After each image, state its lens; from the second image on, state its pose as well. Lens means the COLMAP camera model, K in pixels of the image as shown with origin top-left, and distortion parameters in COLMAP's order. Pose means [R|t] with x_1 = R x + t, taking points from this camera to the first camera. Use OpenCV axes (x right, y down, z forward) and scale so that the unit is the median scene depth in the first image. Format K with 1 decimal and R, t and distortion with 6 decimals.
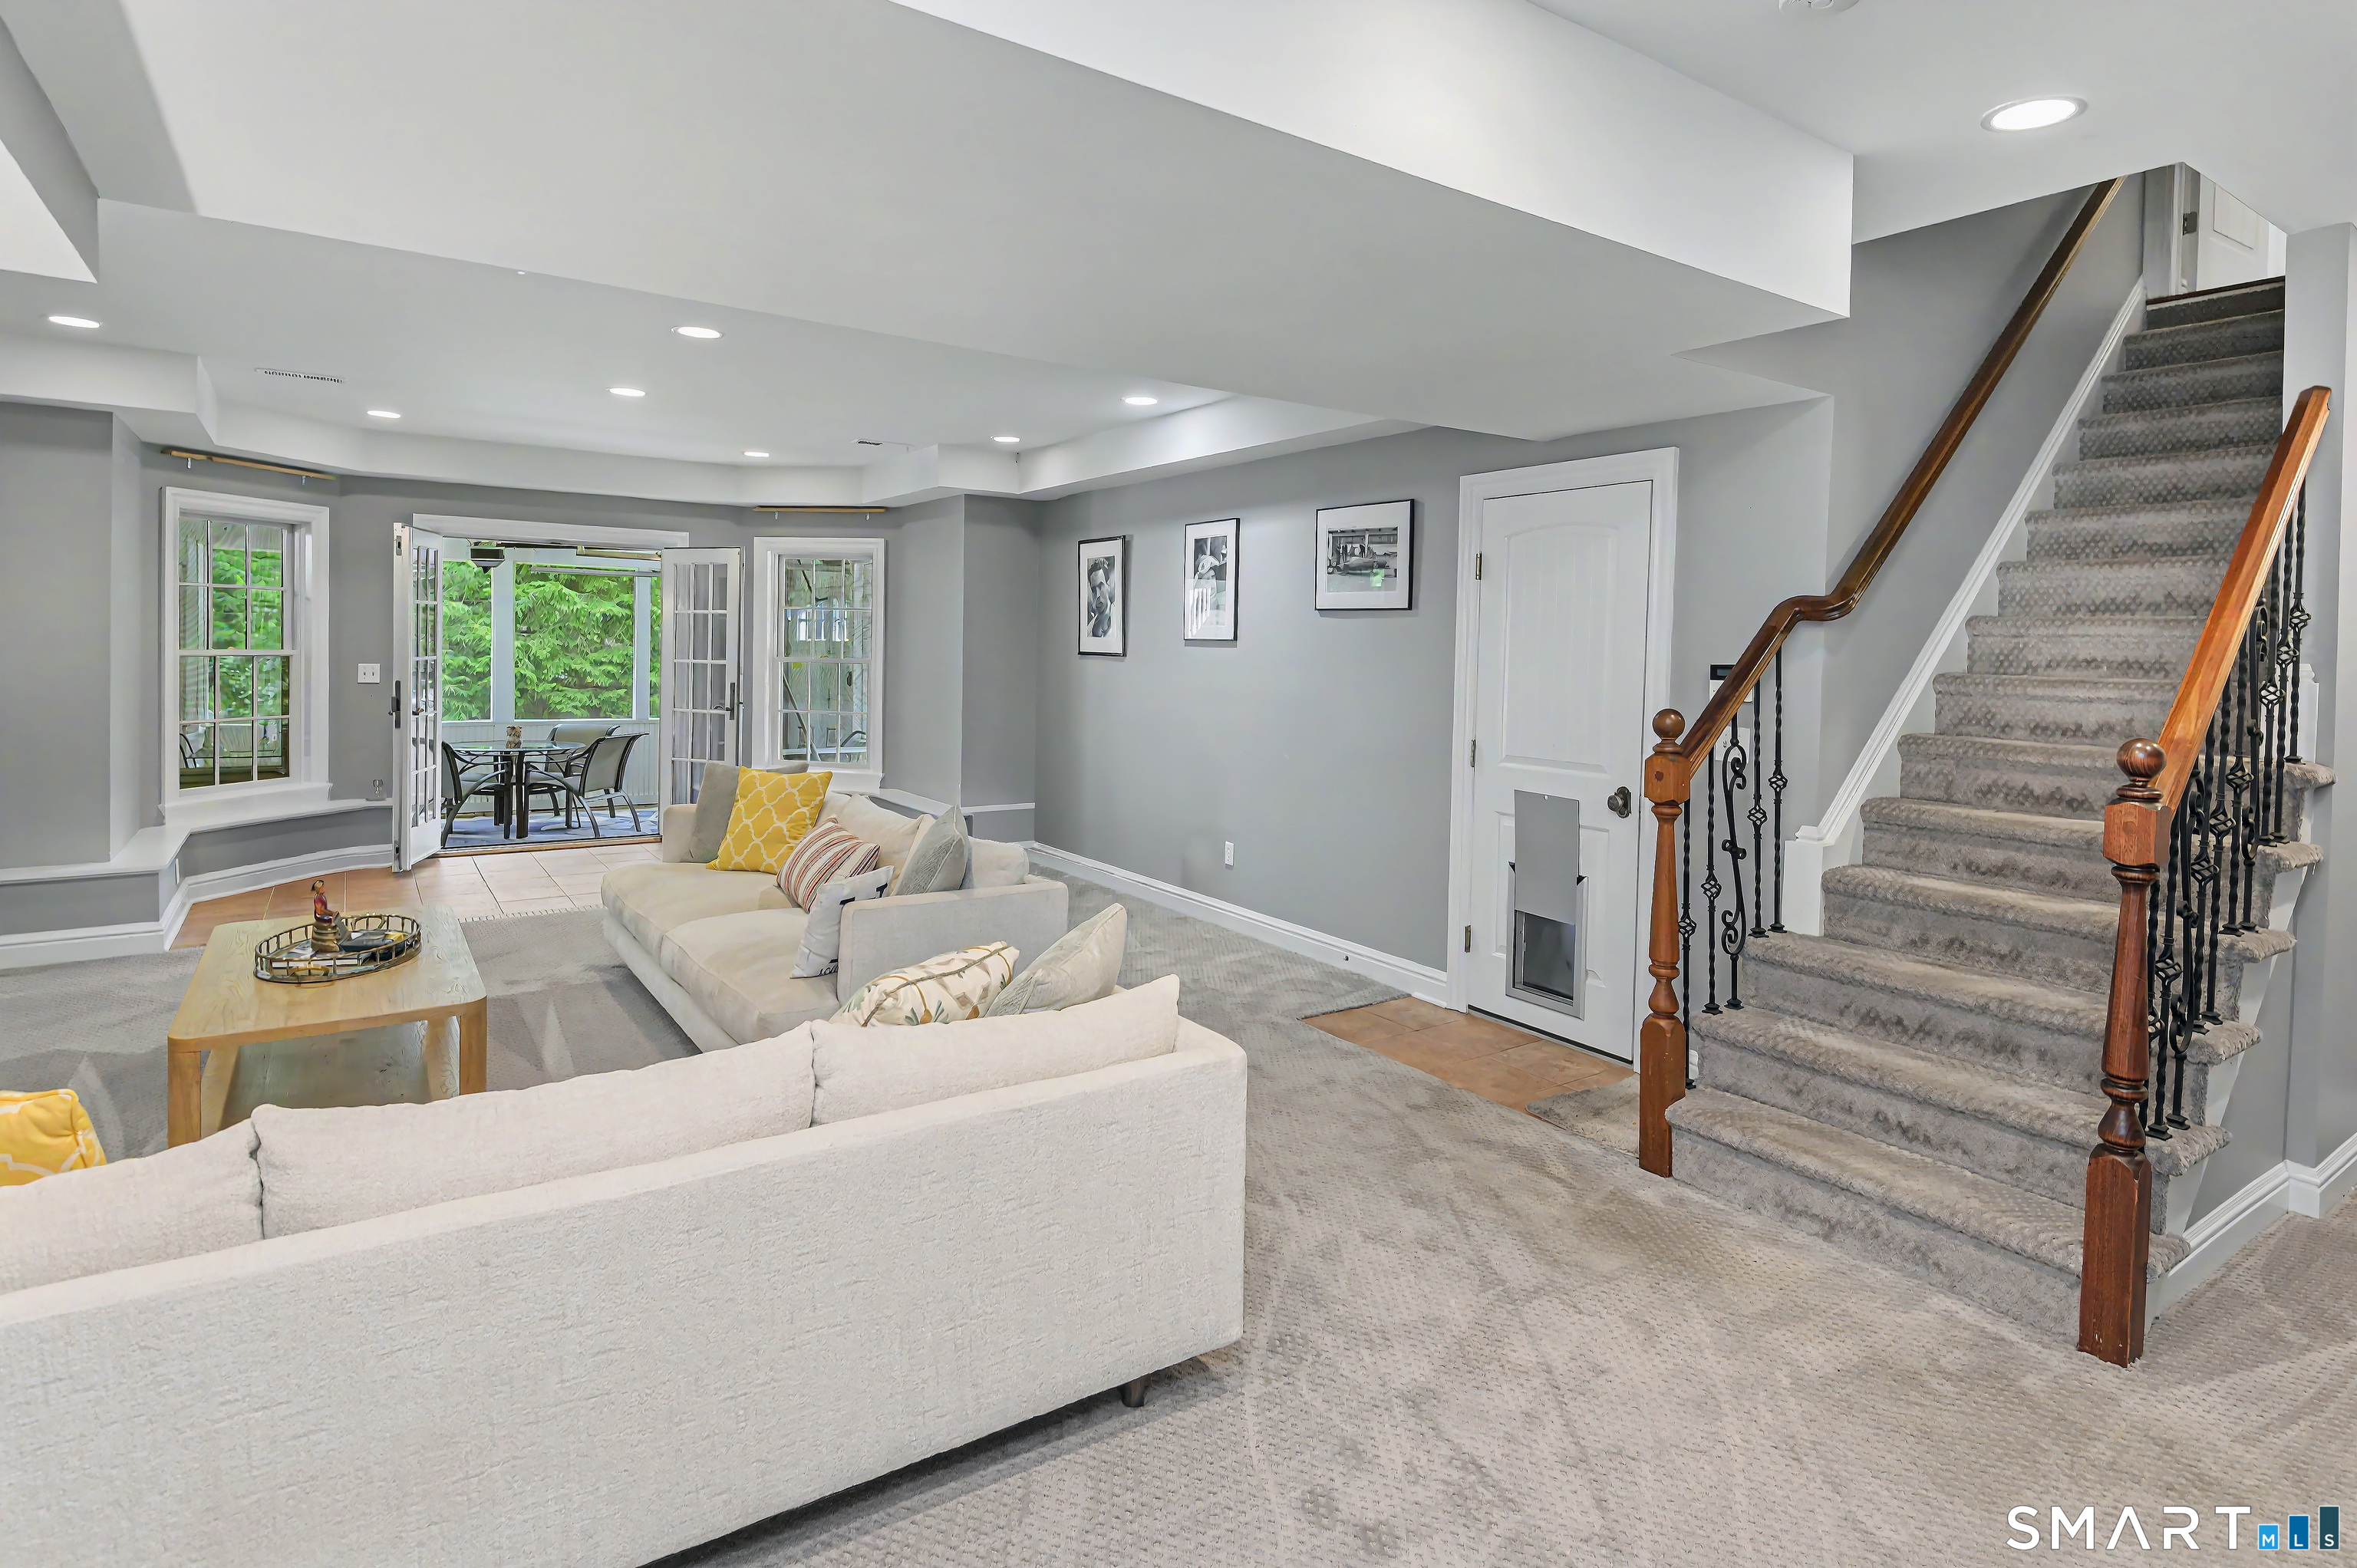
lens RADIAL K [[1225.8, 0, 1180.0], [0, 1225.8, 767.5], [0, 0, 1]] dist [0.017666, -0.005527]
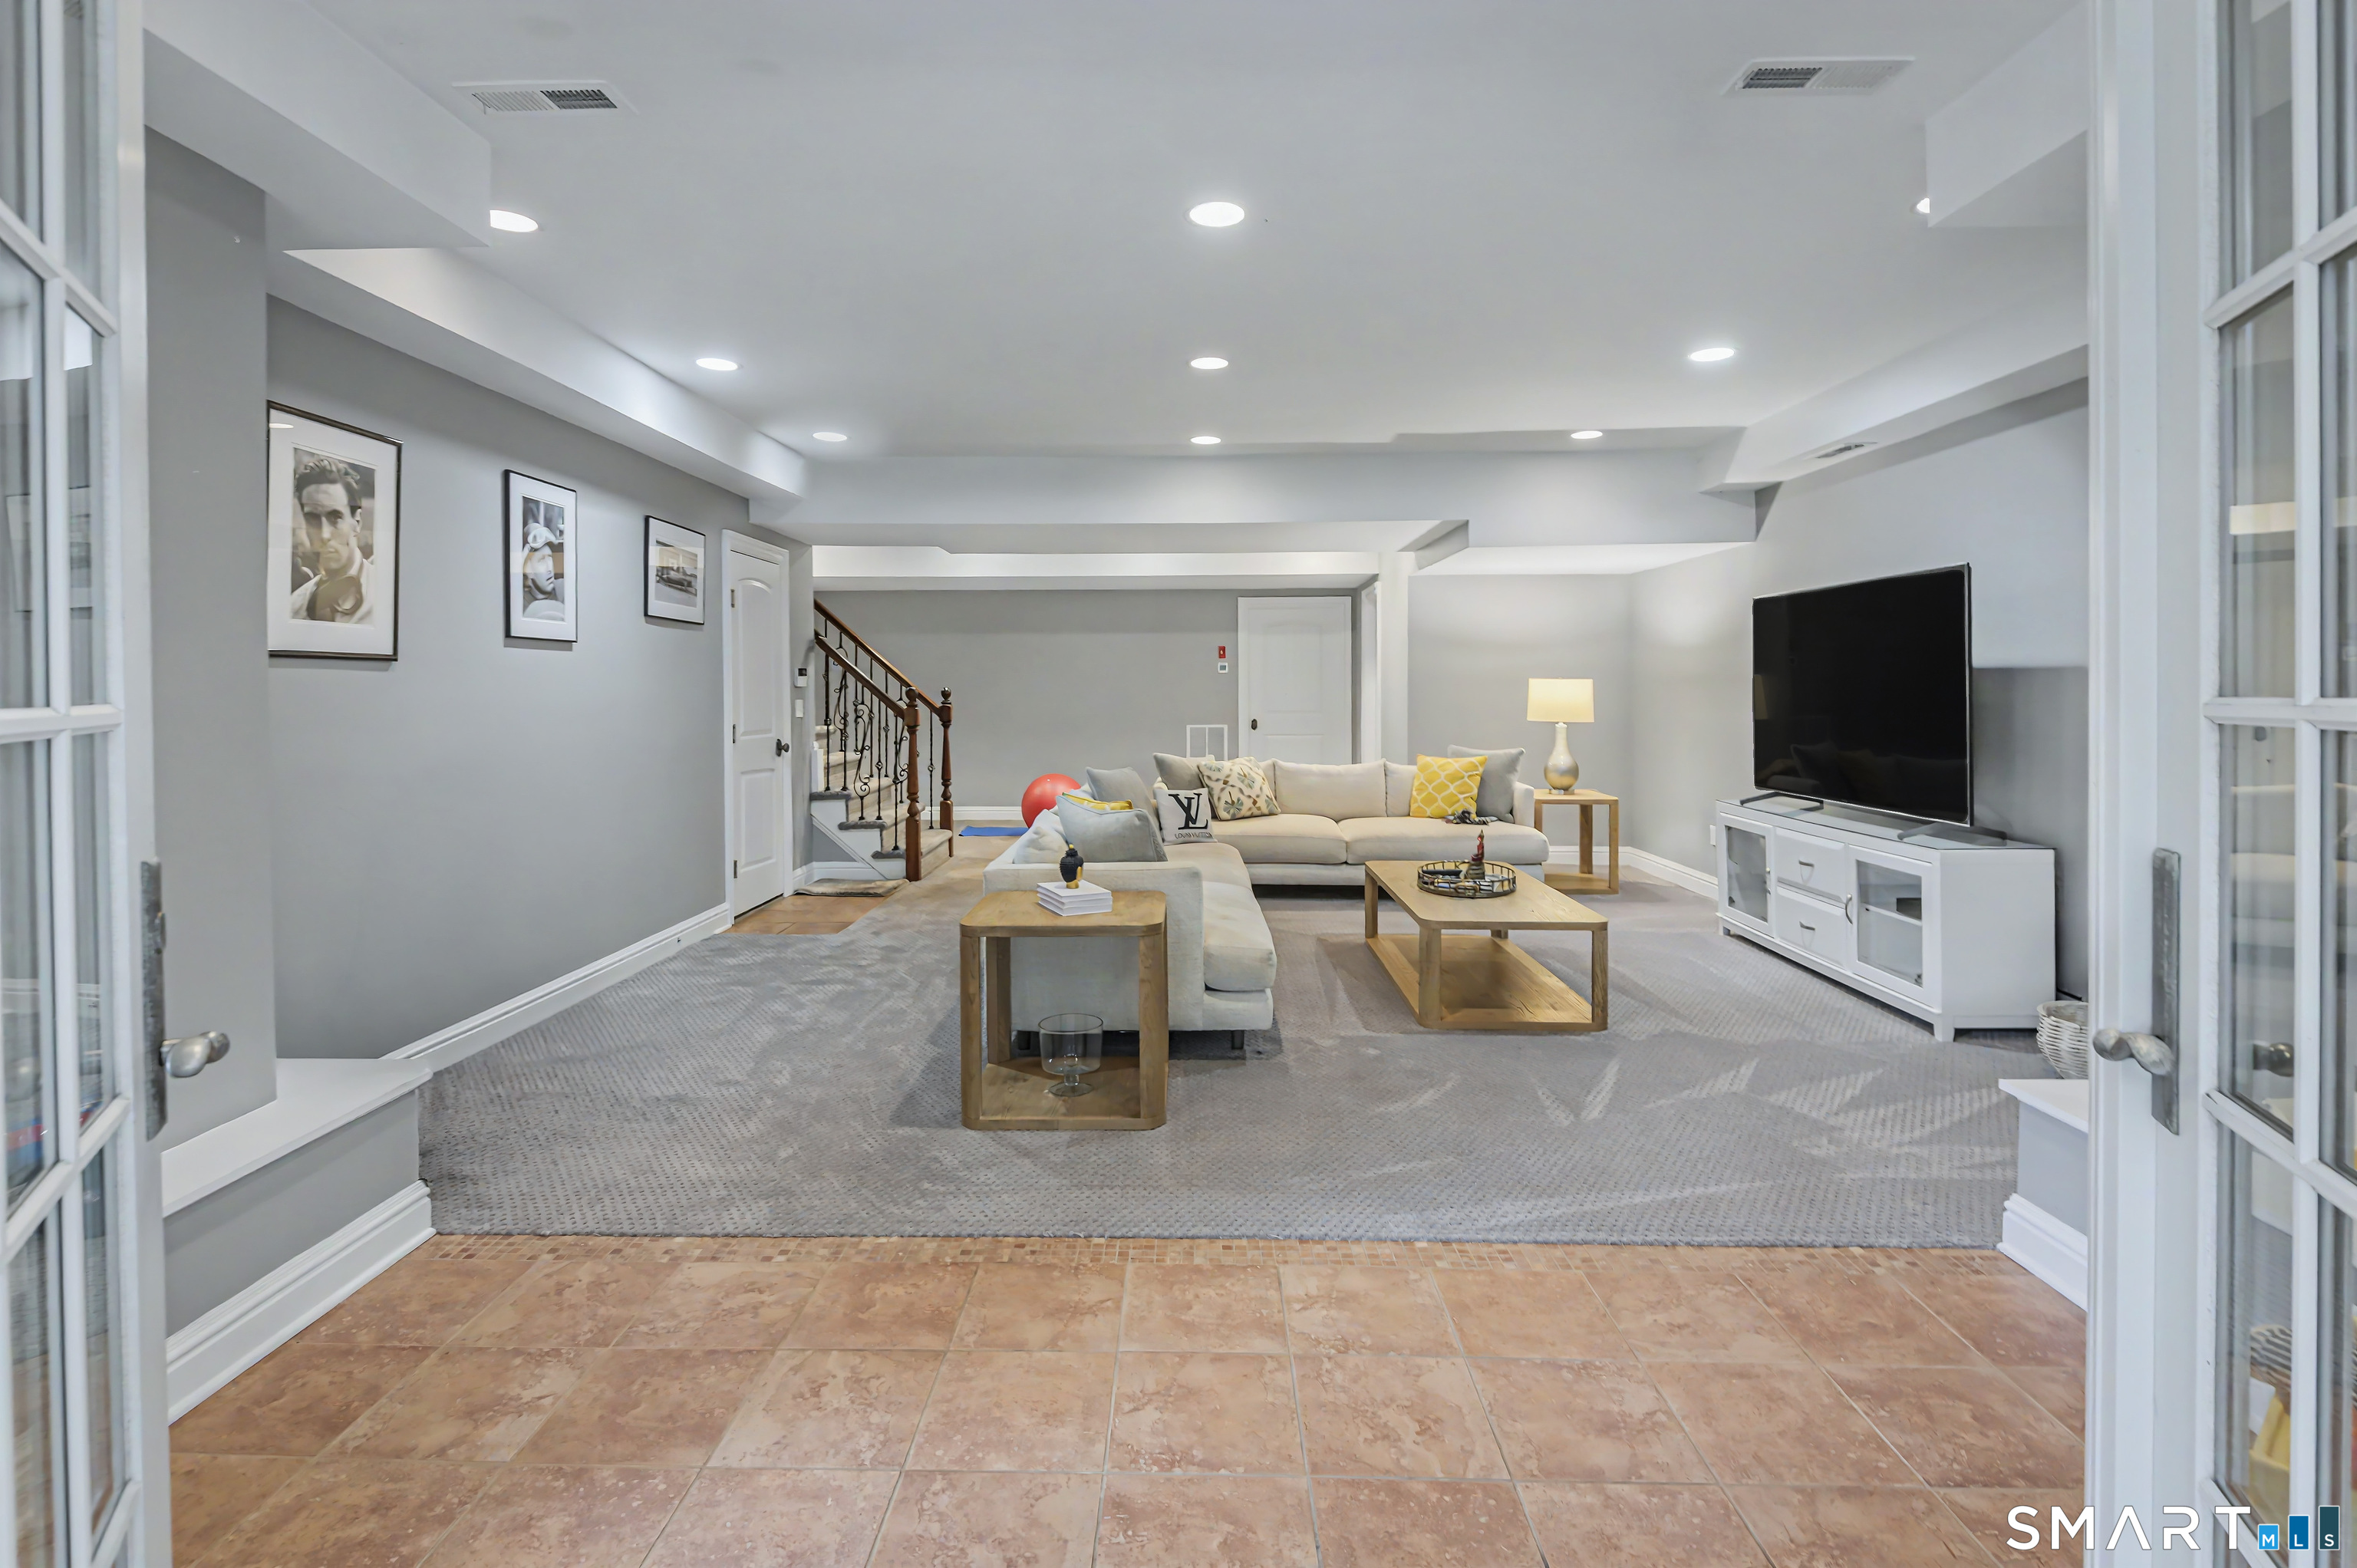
lens RADIAL K [[1103.2, 0, 1181.8], [0, 1103.2, 694.4], [0, 0, 1]] dist [0.005559, -0.004071]
pose [[-0.818057, -0.028863, 0.574413, -0.581643], [0.038345, 0.993781, 0.104545, -0.109198], [-0.573858, 0.107550, -0.811862, 1.146868]]
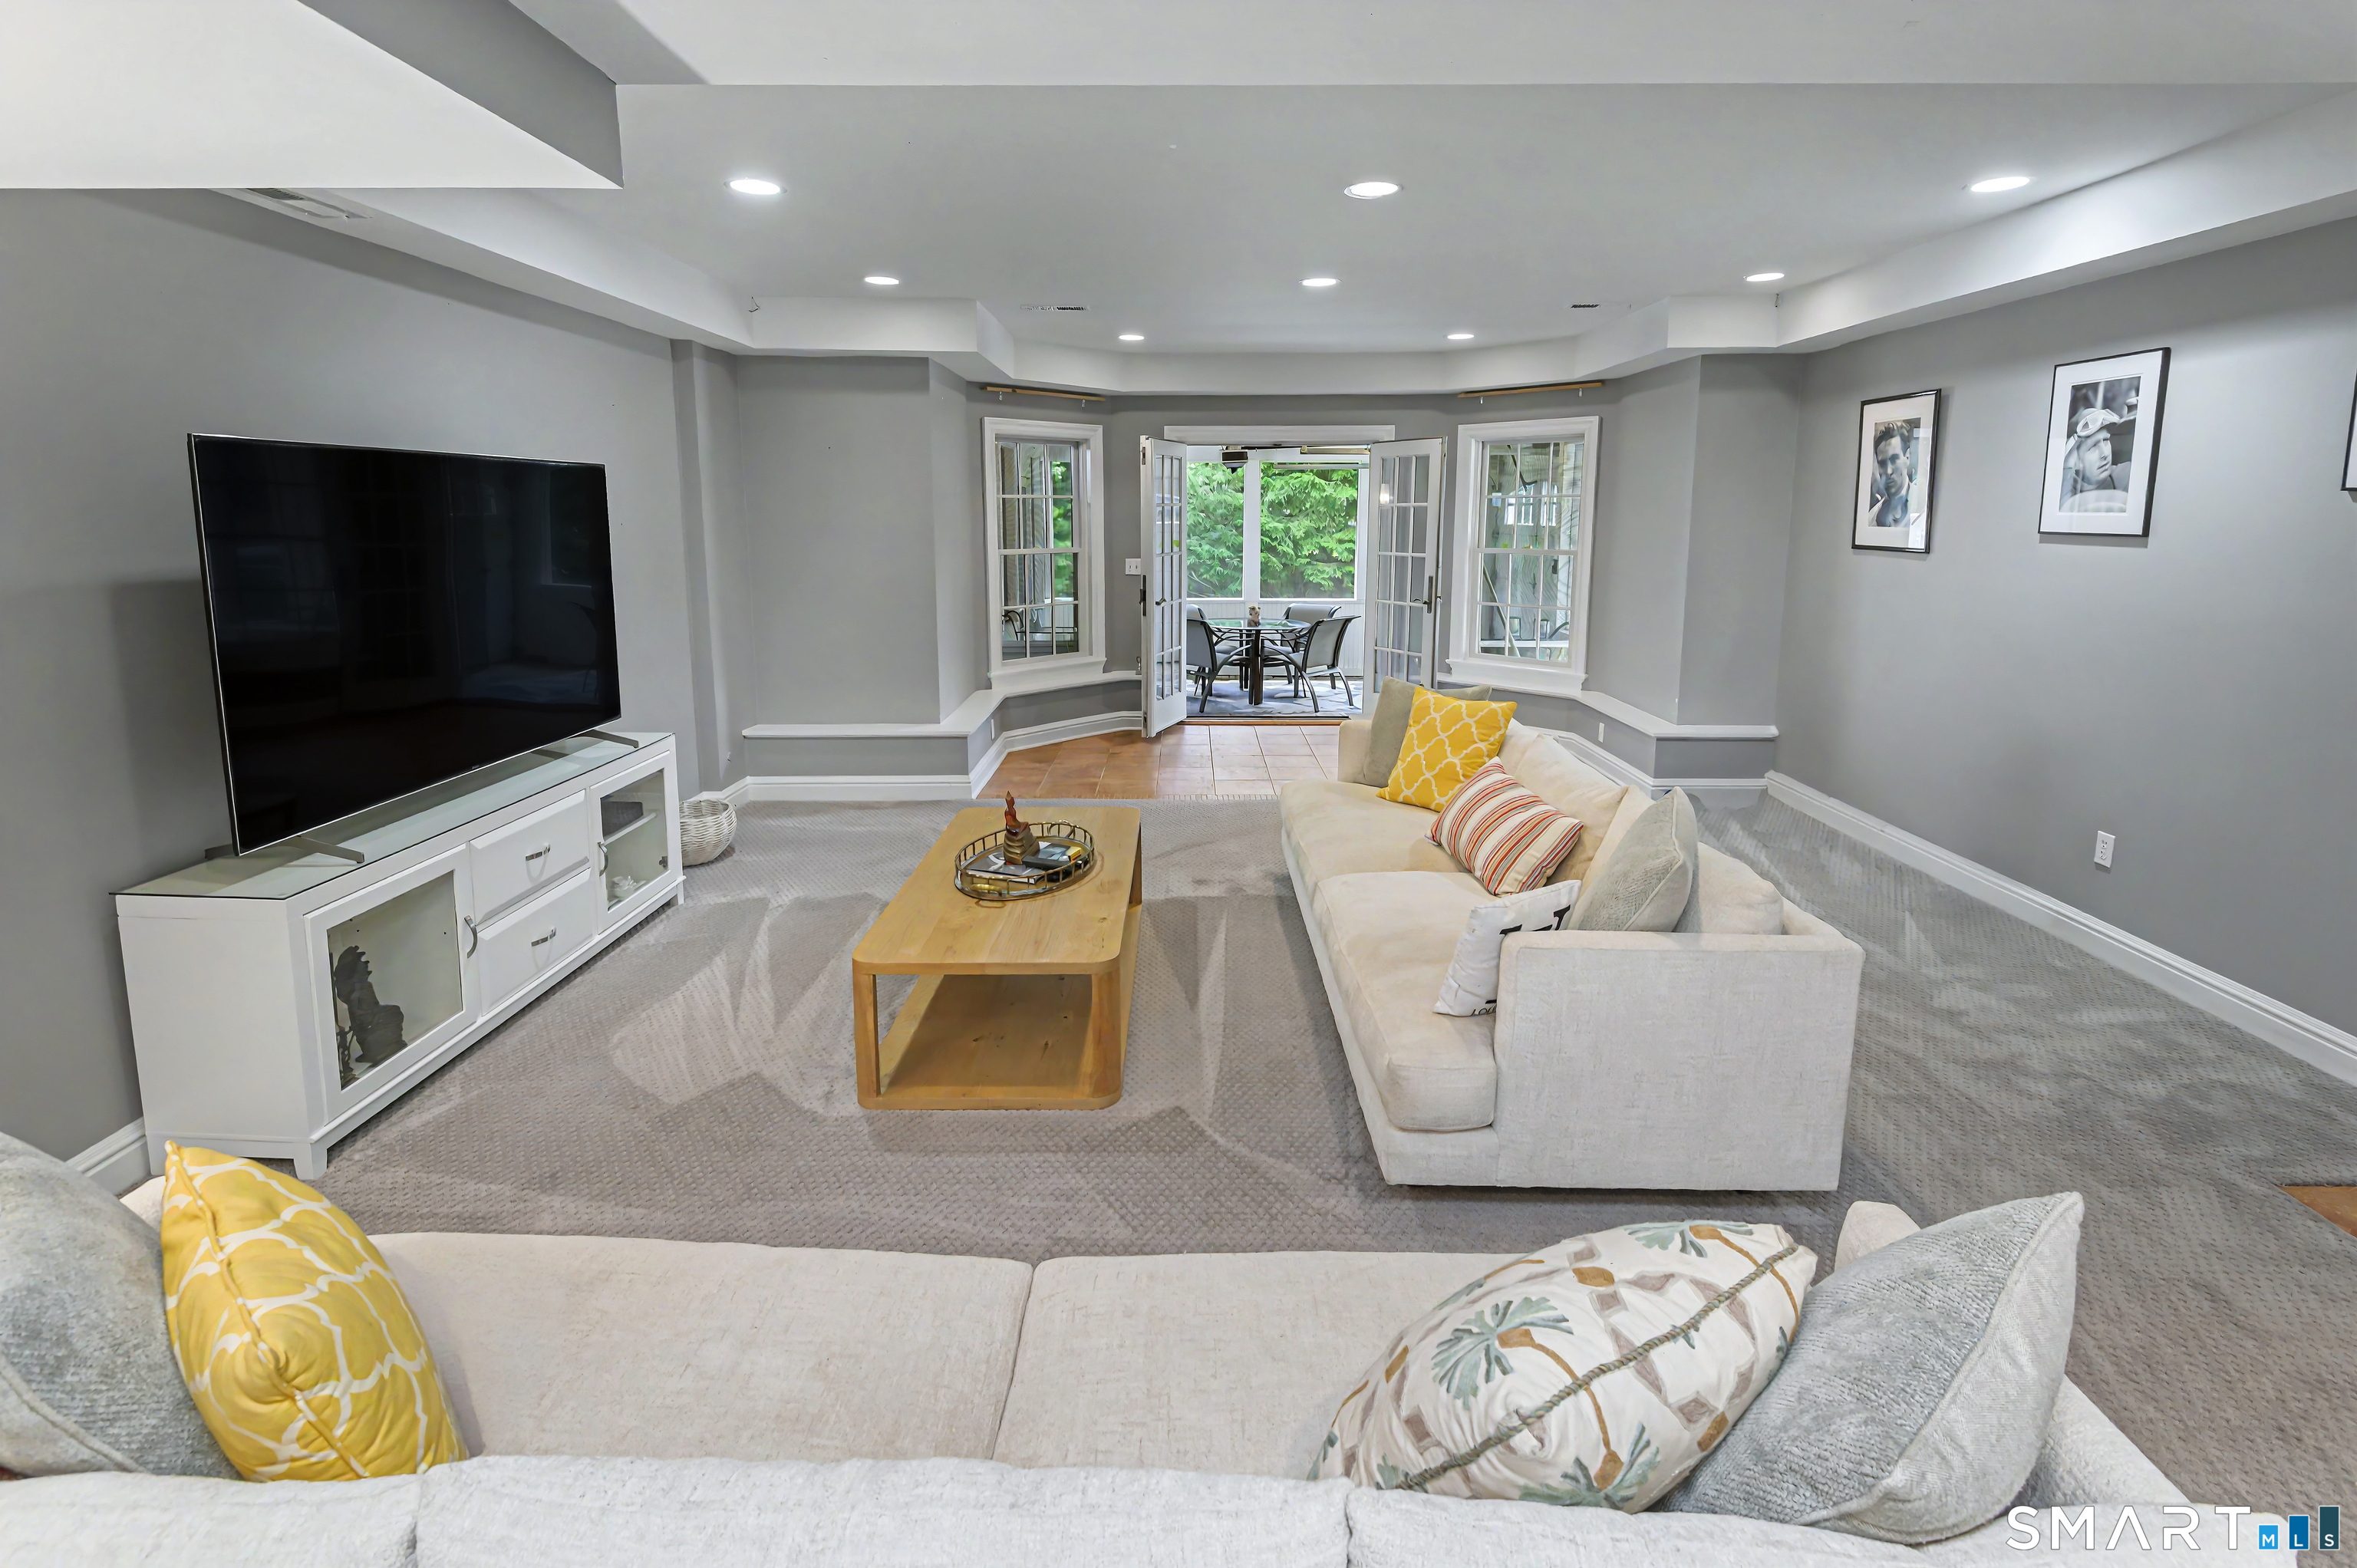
lens RADIAL K [[1103.2, 0, 1185.2], [0, 1103.2, 650.2], [0, 0, 1]] dist [0.005559, -0.004071]
pose [[0.829197, 0.046960, -0.556980, -0.041324], [-0.034714, 0.998868, 0.032536, -0.037655], [0.557877, -0.007644, 0.829888, 0.192852]]
